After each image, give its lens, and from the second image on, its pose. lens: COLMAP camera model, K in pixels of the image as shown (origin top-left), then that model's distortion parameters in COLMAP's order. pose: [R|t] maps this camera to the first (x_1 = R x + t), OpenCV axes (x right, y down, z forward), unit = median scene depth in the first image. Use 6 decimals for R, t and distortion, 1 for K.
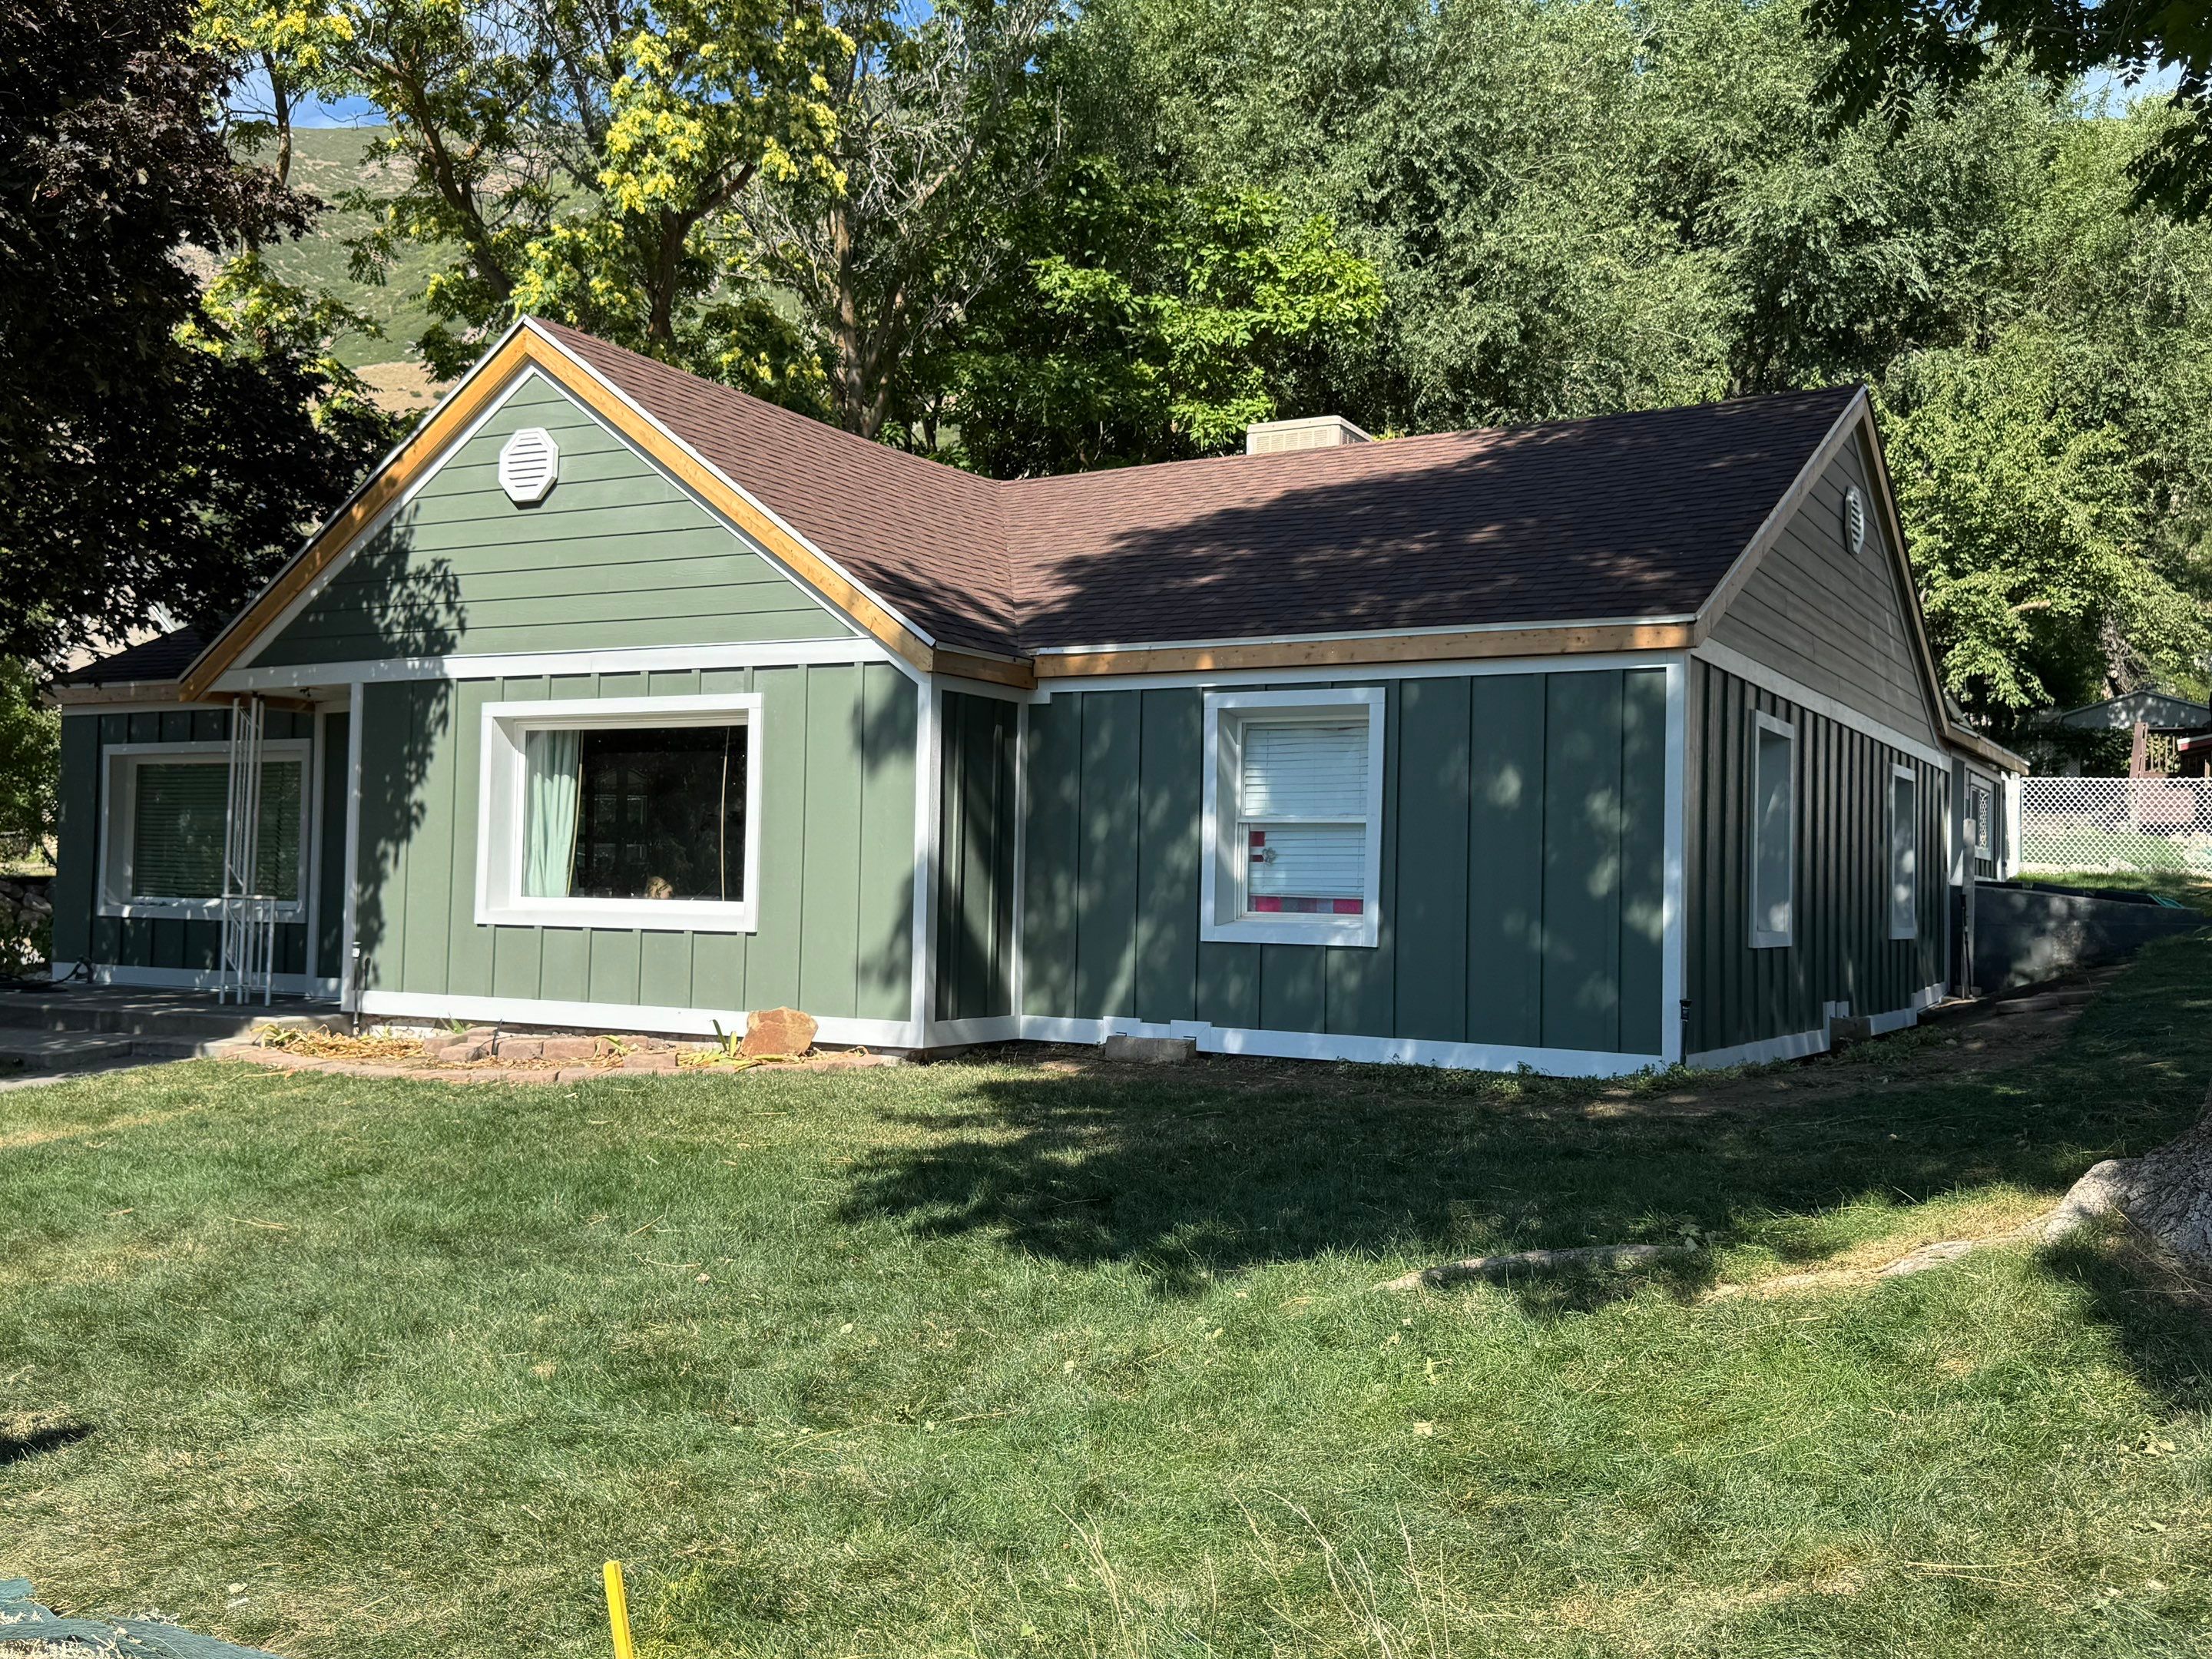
lens RADIAL K [[1991.2, 0, 1092.1], [0, 1991.2, 861.0], [0, 0, 1]] dist [0.154480, -0.341698]
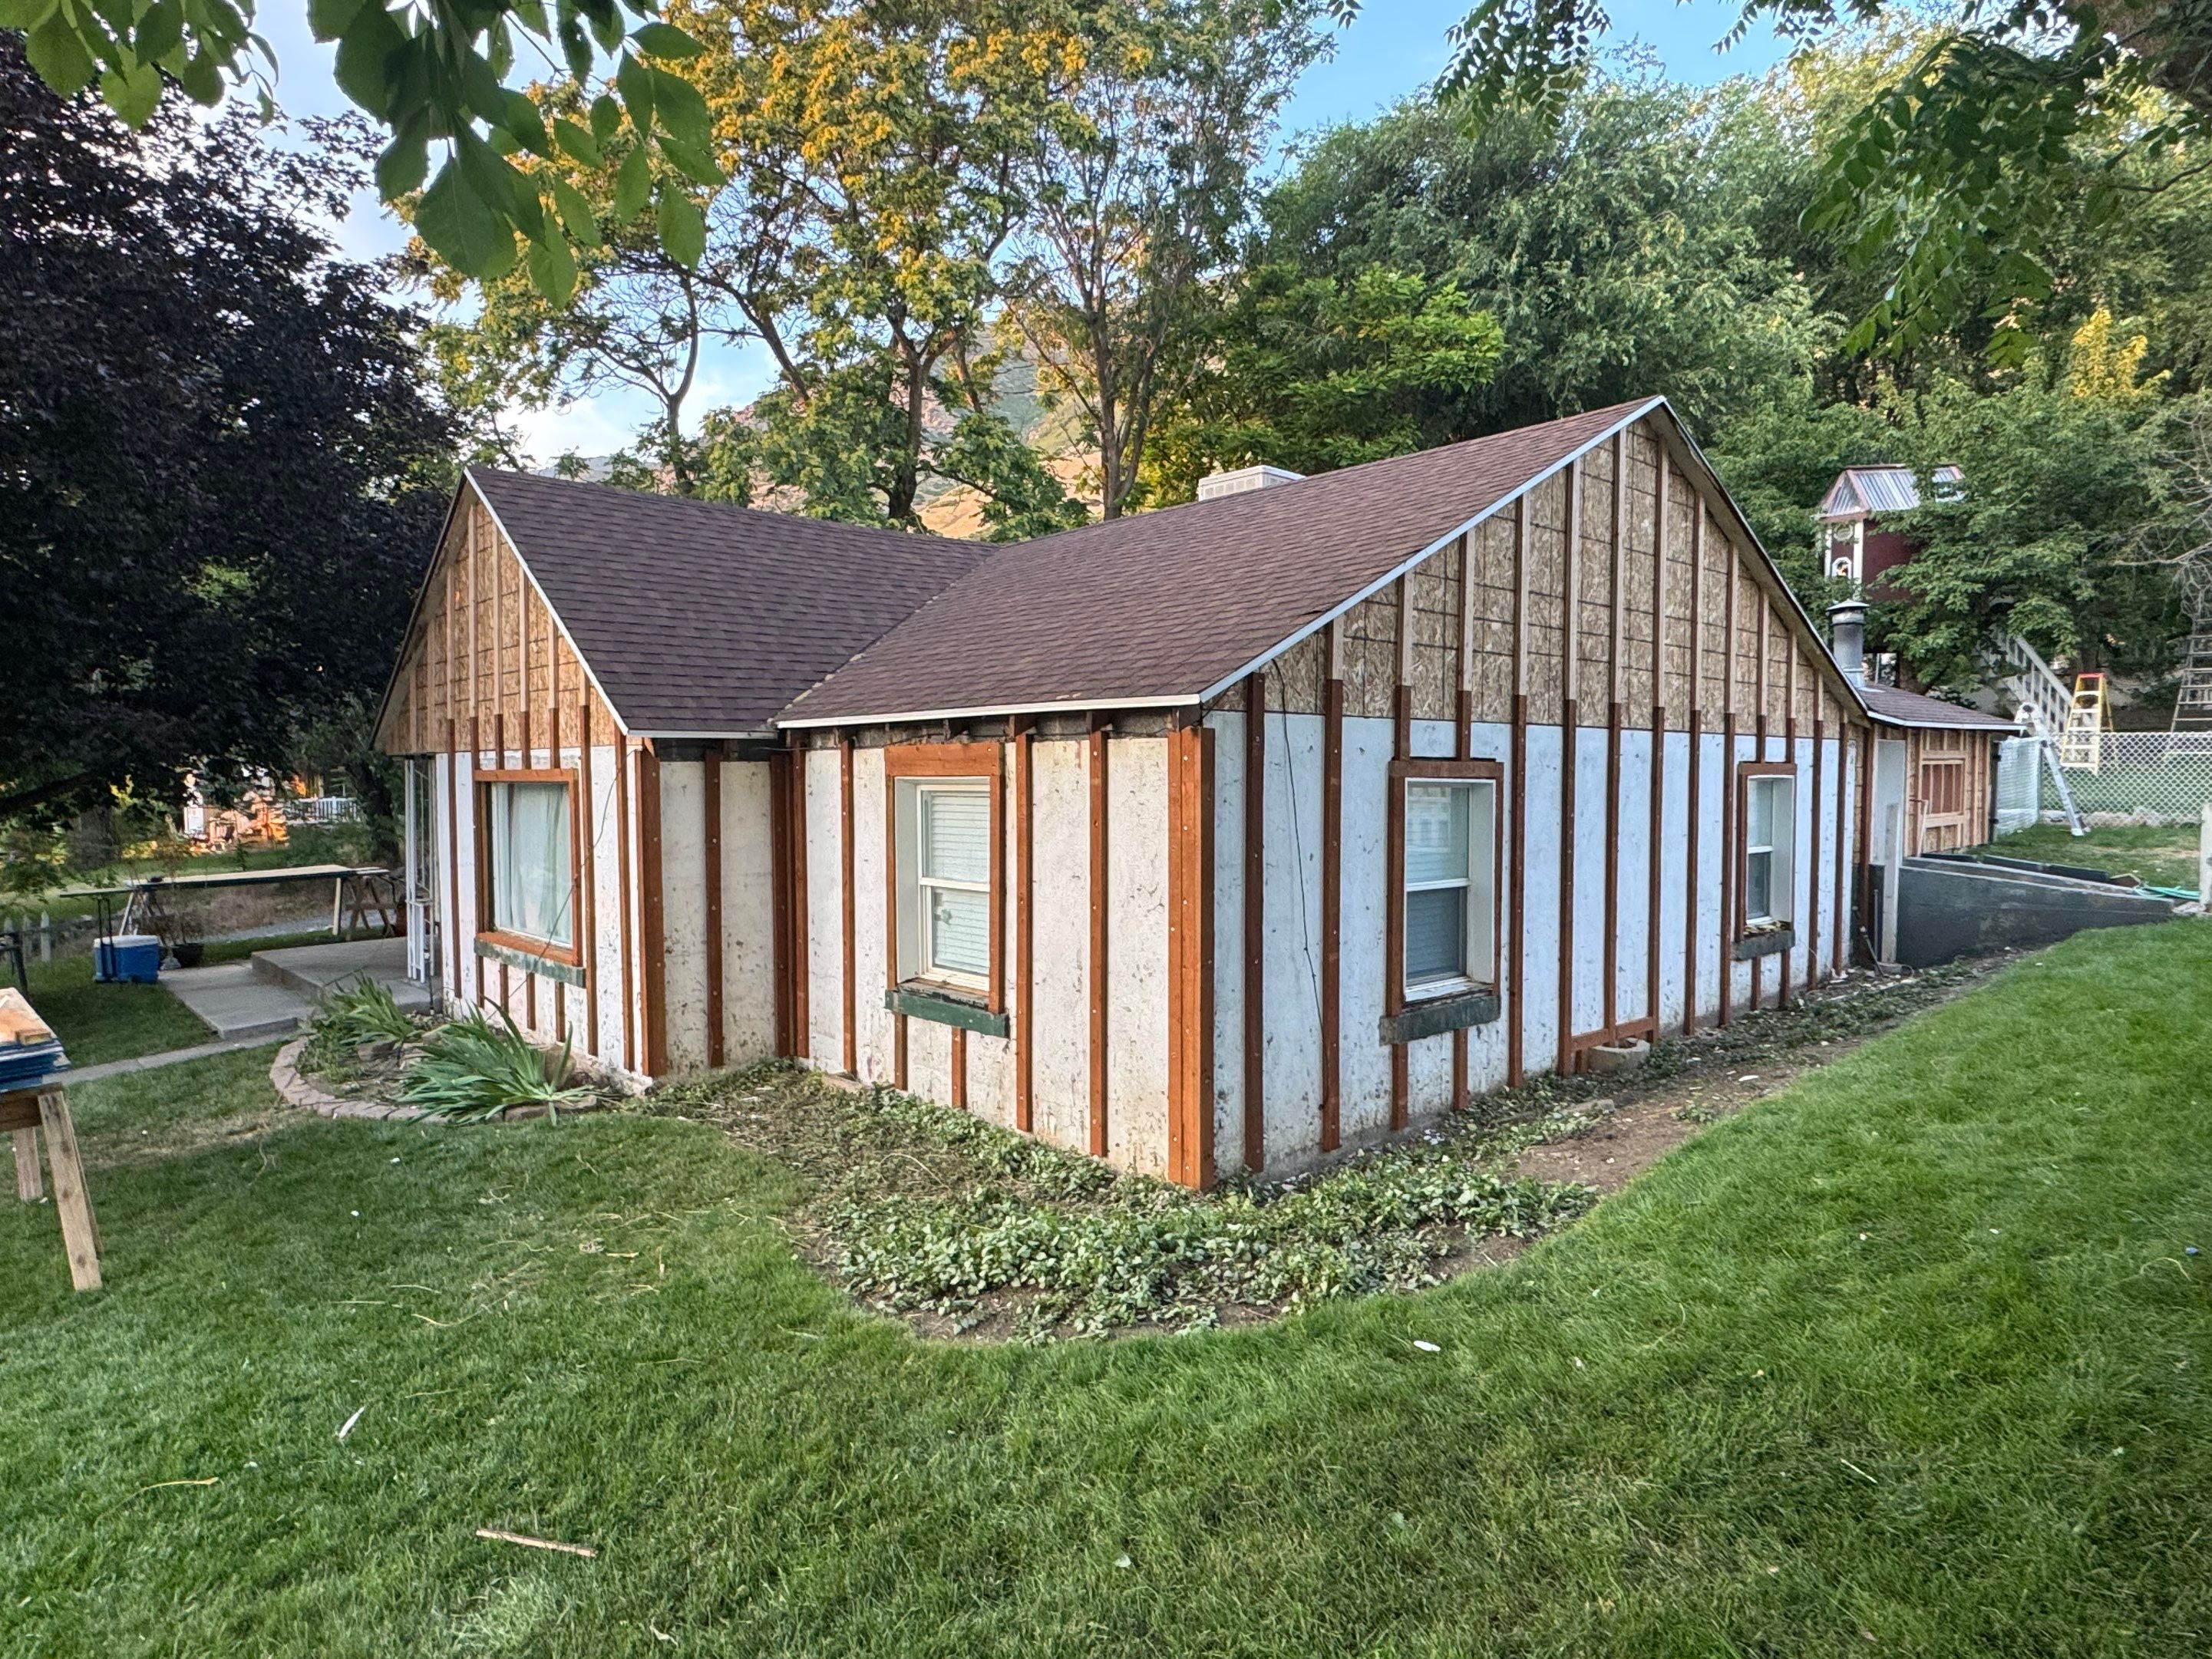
lens RADIAL K [[1302.5, 0, 1095.7], [0, 1302.5, 844.2], [0, 0, 1]] dist [0.001589, 0.001145]
pose [[0.954707, -0.011747, -0.297317, 0.314135], [0.030814, 0.997751, 0.059522, -0.067355], [0.295949, -0.065988, 0.952922, 0.310492]]
